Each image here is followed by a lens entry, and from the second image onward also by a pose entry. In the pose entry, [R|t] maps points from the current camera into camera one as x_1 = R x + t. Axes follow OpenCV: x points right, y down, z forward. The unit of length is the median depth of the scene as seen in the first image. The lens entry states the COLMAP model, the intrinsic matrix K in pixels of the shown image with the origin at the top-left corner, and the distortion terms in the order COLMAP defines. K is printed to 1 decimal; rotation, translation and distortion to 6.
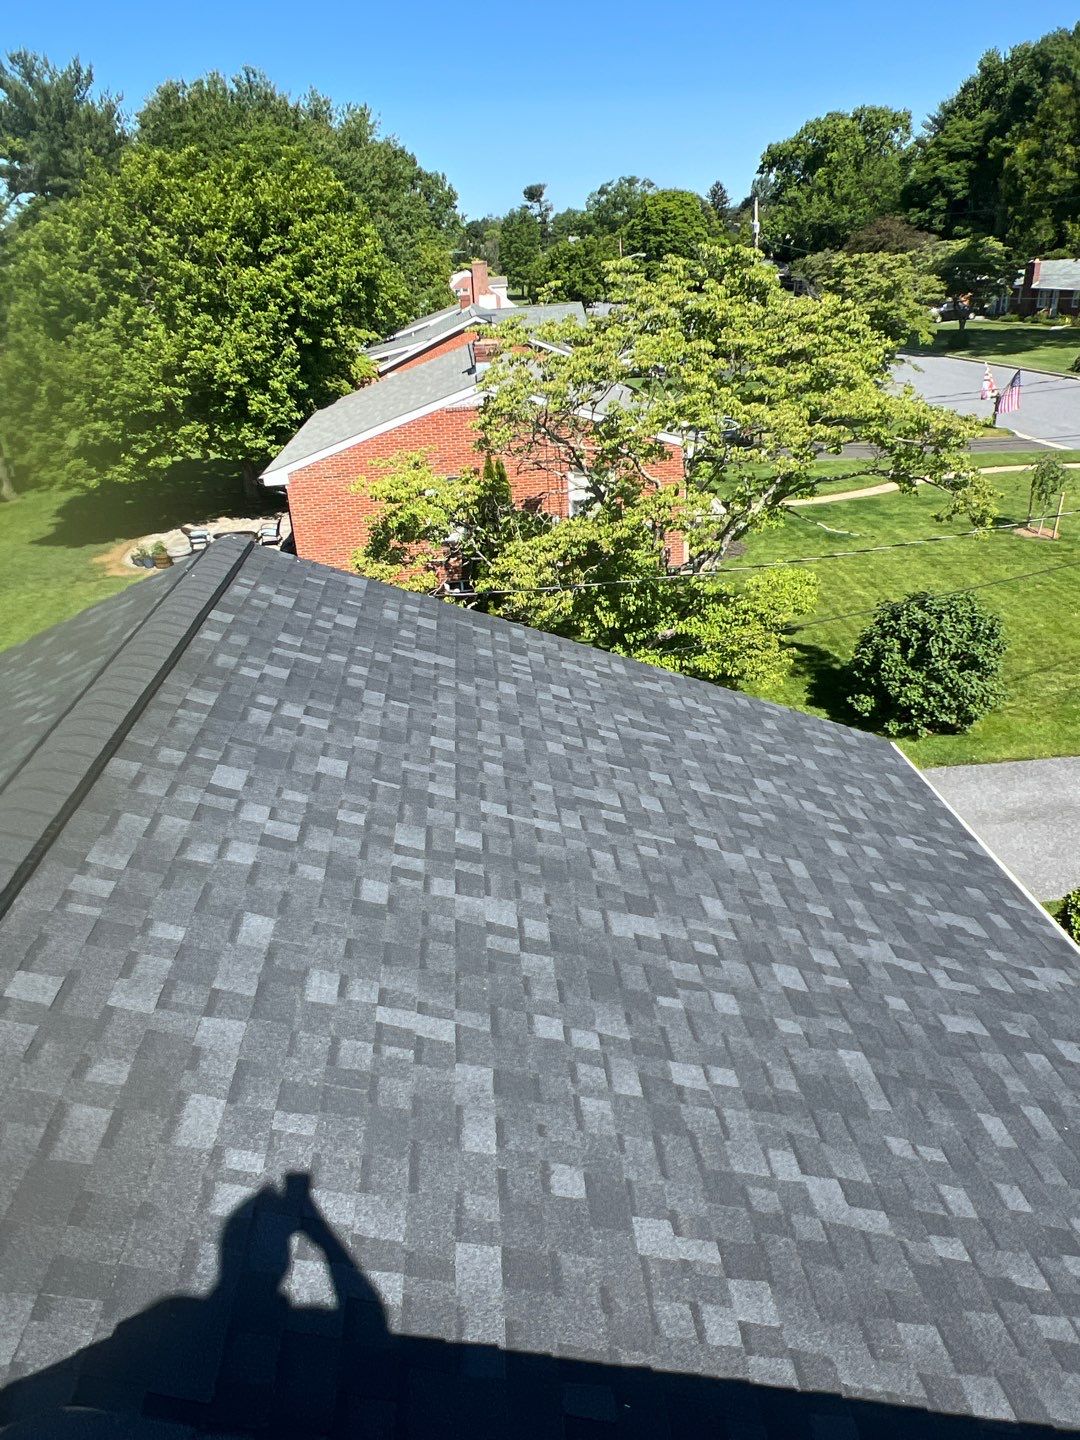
lens RADIAL K [[982.9, 0, 540.0], [0, 982.9, 700.6], [0, 0, 1]] dist [-0.005213, 0.000898]
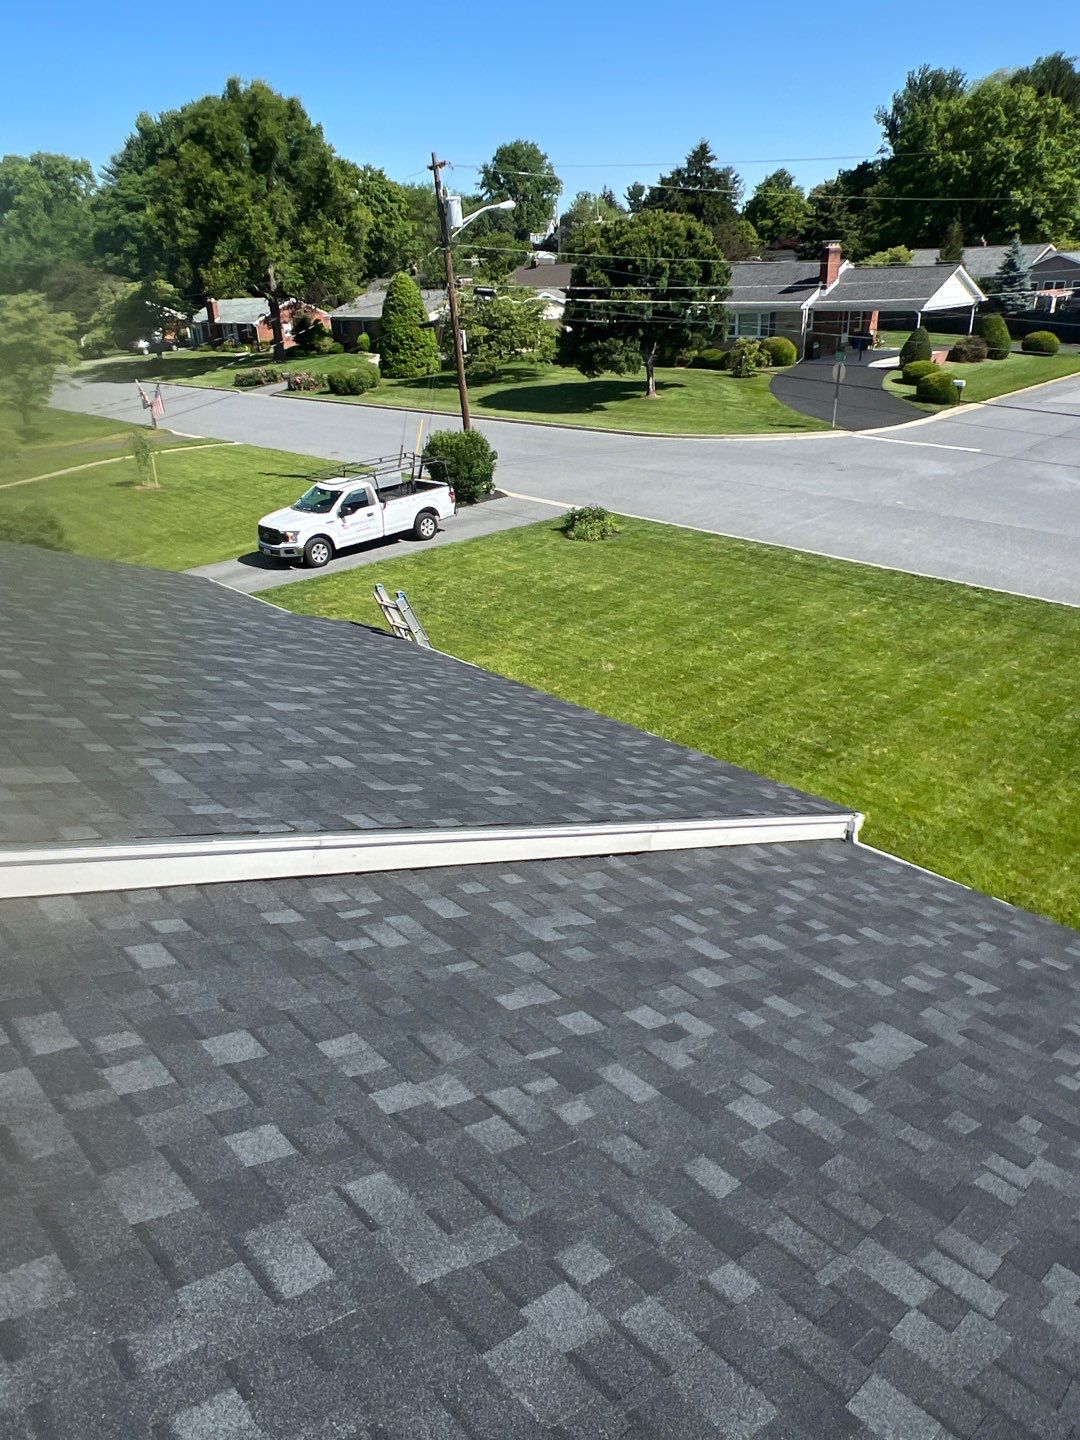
lens RADIAL K [[988.5, 0, 544.3], [0, 988.5, 705.0], [0, 0, 1]] dist [-0.004841, -0.001135]
pose [[0.780623, -0.239579, 0.577260, 0.021190], [0.258075, 0.964756, 0.051408, 0.093718], [-0.569232, 0.108846, 0.814940, -0.208816]]
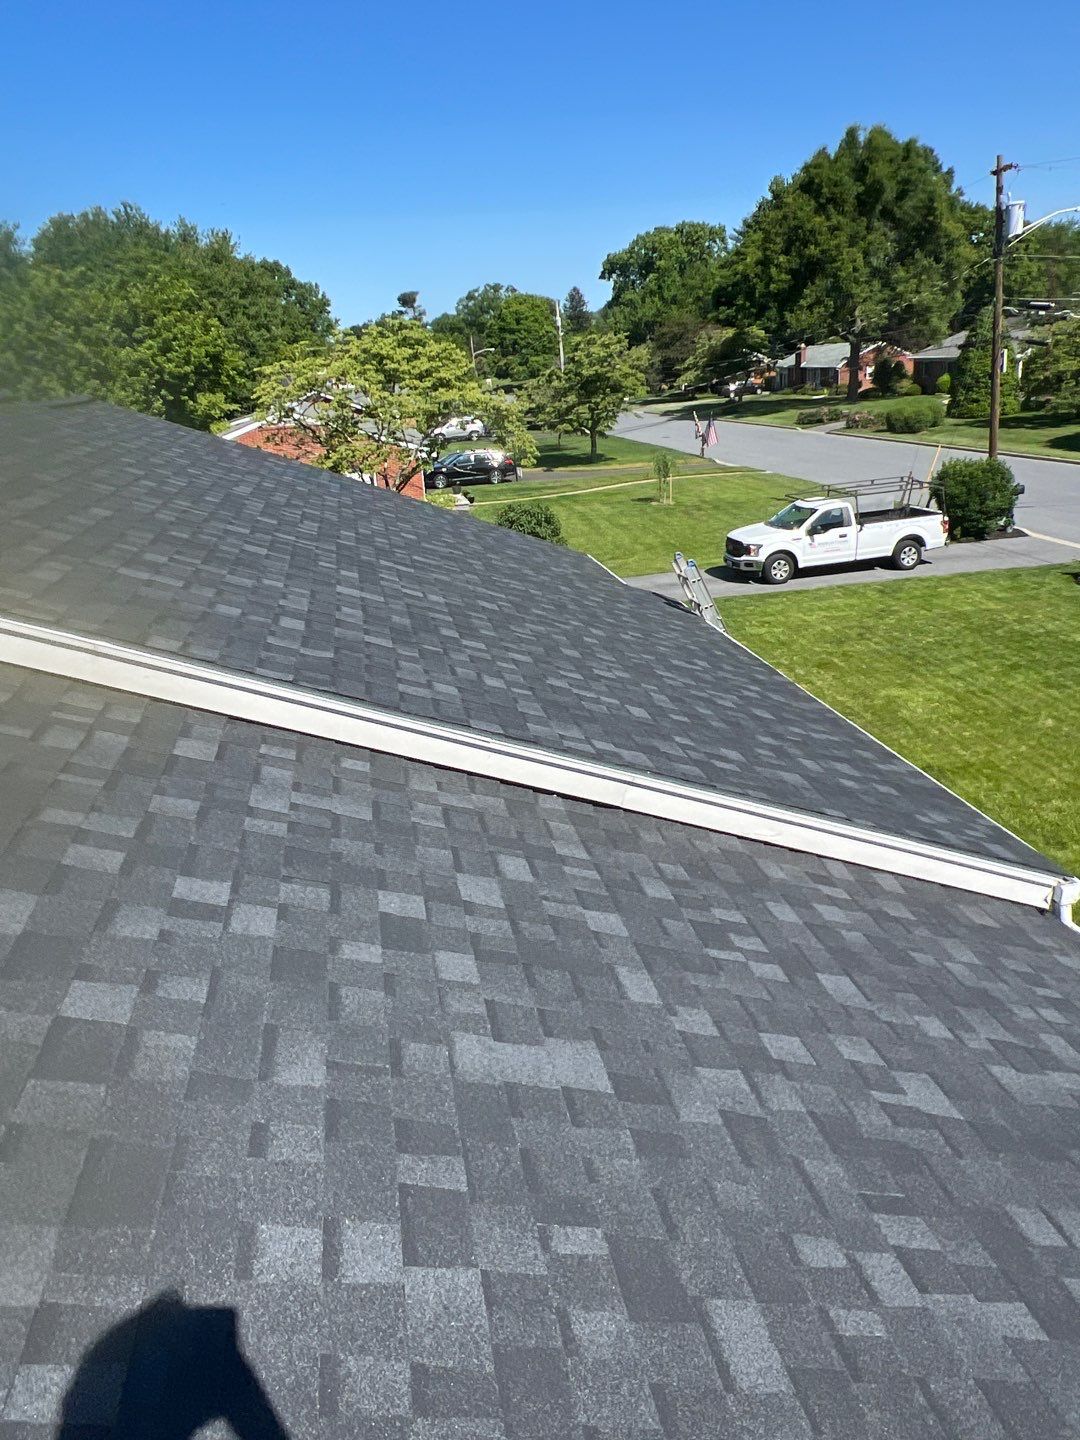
lens RADIAL K [[988.5, 0, 544.3], [0, 988.5, 705.0], [0, 0, 1]] dist [-0.004841, -0.001135]
pose [[0.994024, -0.053453, 0.095179, 0.070111], [0.061575, 0.994515, -0.084547, 0.113786], [-0.090137, 0.089902, 0.991863, -0.209306]]
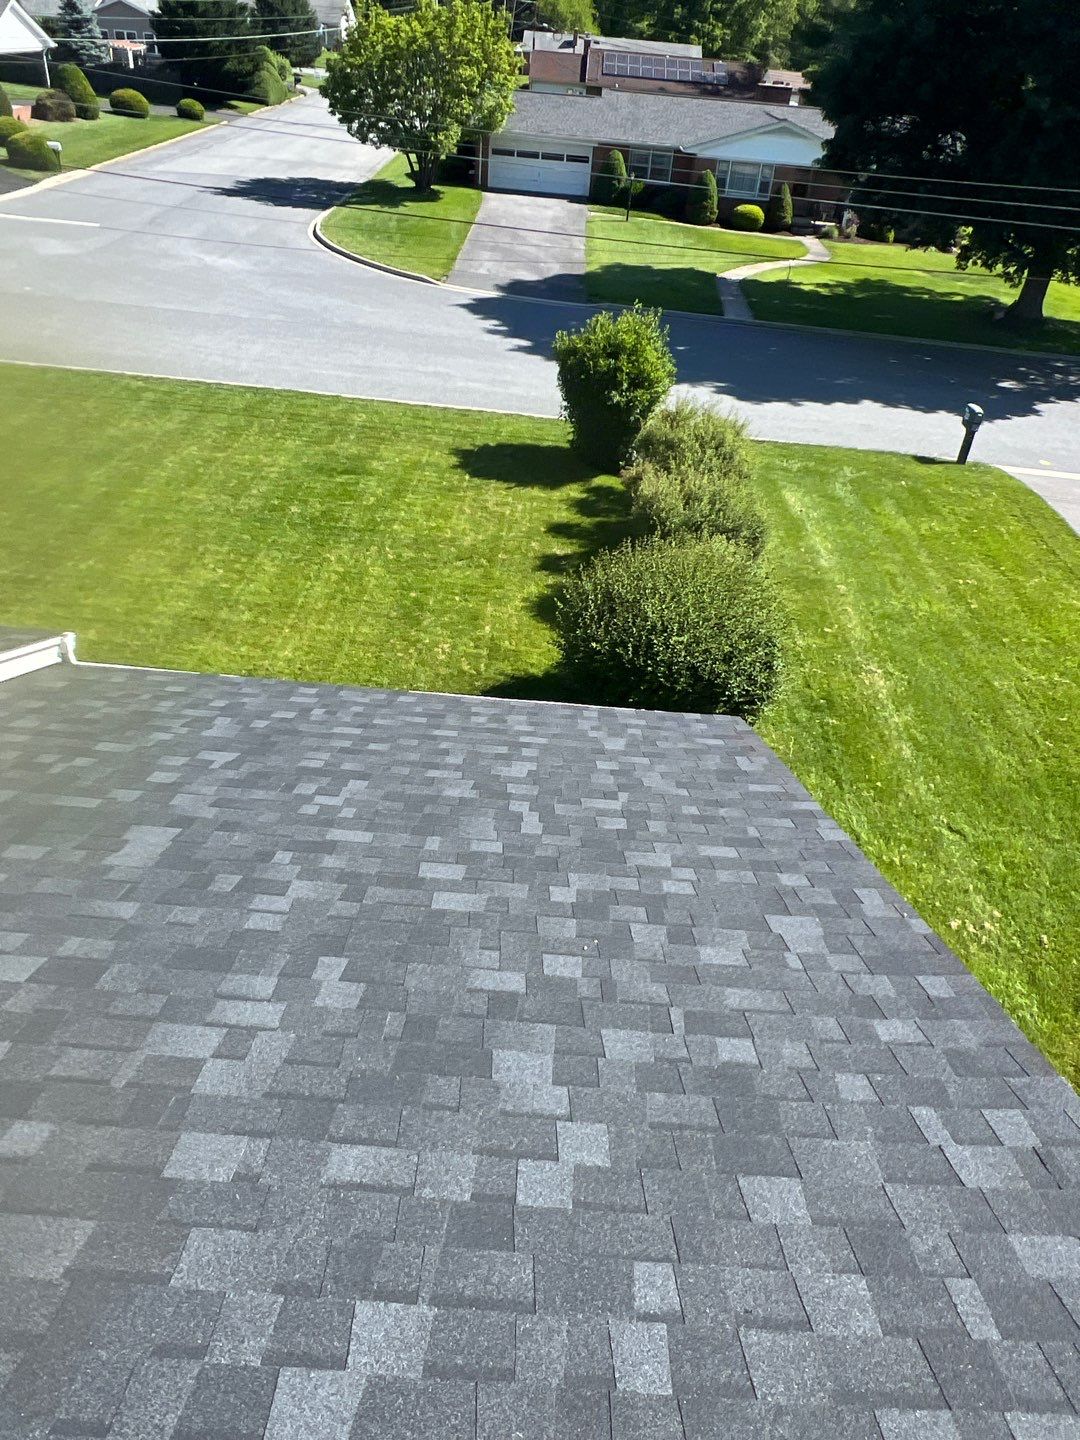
lens RADIAL K [[988.5, 0, 544.3], [0, 988.5, 705.0], [0, 0, 1]] dist [-0.004841, -0.001135]
pose [[0.114481, -0.516354, 0.848689, 0.023309], [0.330474, 0.825444, 0.457634, 0.095746], [-0.936846, 0.228080, 0.265139, -0.210704]]
